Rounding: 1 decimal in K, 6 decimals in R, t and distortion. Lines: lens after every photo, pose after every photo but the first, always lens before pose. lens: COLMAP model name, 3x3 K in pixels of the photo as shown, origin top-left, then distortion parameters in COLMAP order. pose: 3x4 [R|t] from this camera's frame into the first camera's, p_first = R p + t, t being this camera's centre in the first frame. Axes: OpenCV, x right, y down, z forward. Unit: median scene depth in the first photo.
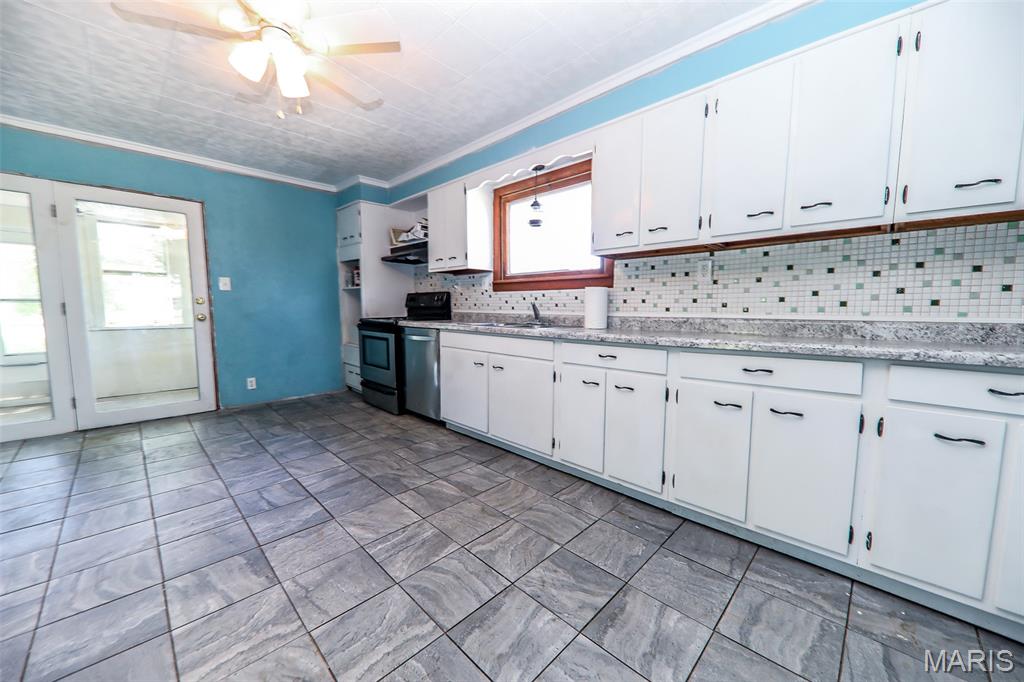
lens RADIAL K [[380.0, 0, 516.1], [0, 380.0, 341.7], [0, 0, 1]] dist [0.014002, -0.006954]
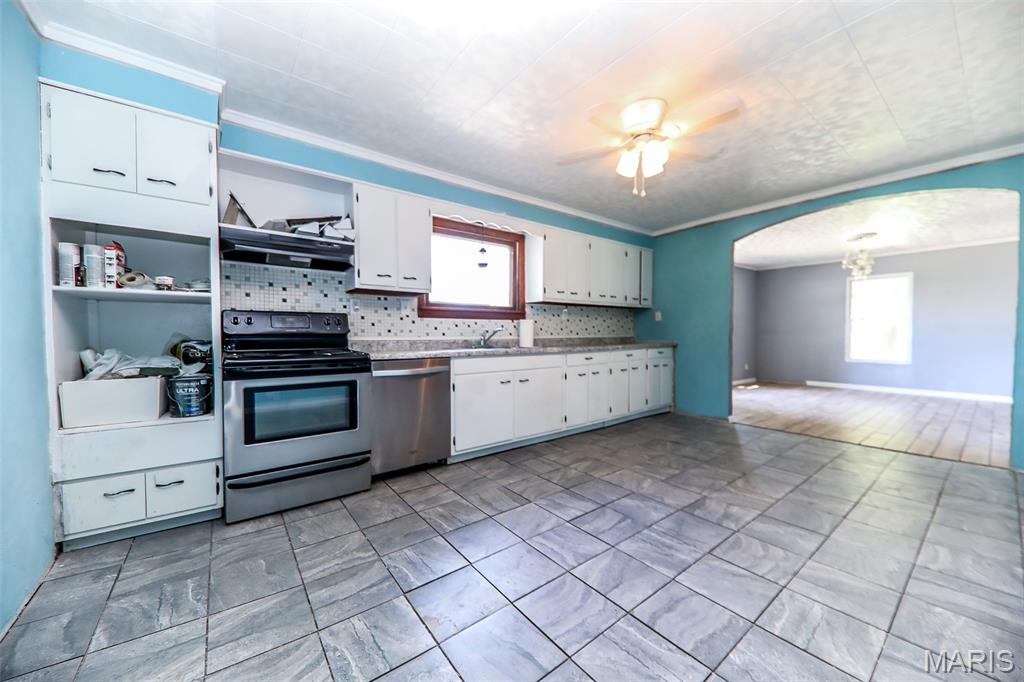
lens RADIAL K [[380.0, 0, 516.1], [0, 380.0, 341.7], [0, 0, 1]] dist [0.014002, -0.006954]
pose [[0.131303, -0.027375, 0.990964, -1.362919], [0.093990, 0.995459, 0.015045, -0.086134], [-0.986877, 0.091166, 0.133280, 0.882096]]
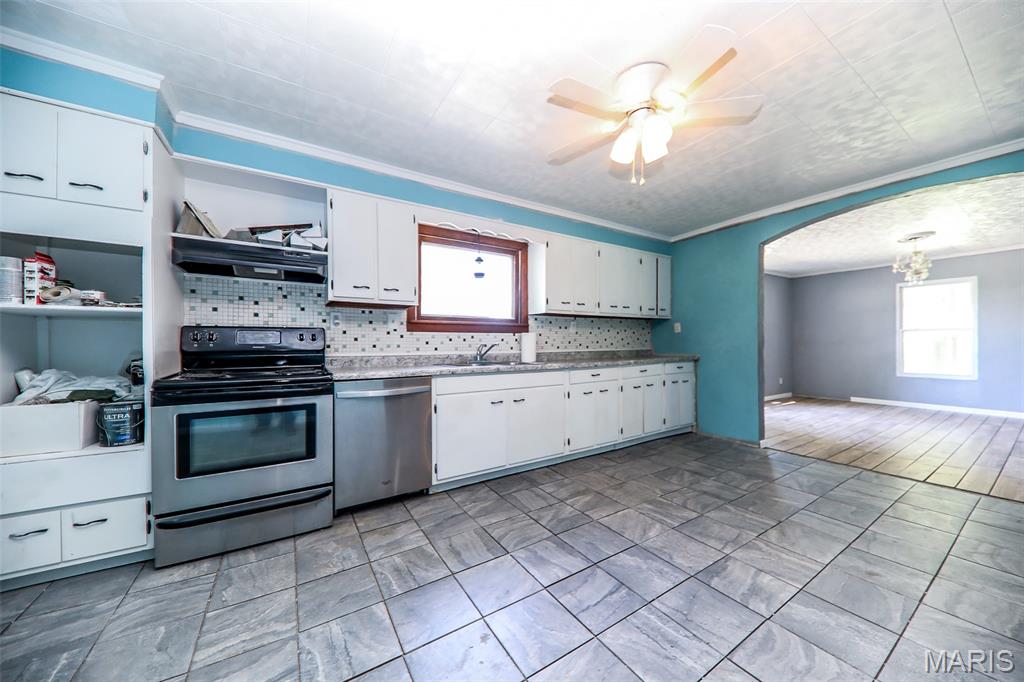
lens RADIAL K [[358.1, 0, 514.8], [0, 358.1, 342.3], [0, 0, 1]] dist [0.014396, -0.007067]
pose [[0.222484, -0.004774, 0.974925, -1.157855], [0.094375, 0.995397, -0.016663, -0.094277], [-0.970358, 0.095716, 0.221911, 0.787859]]
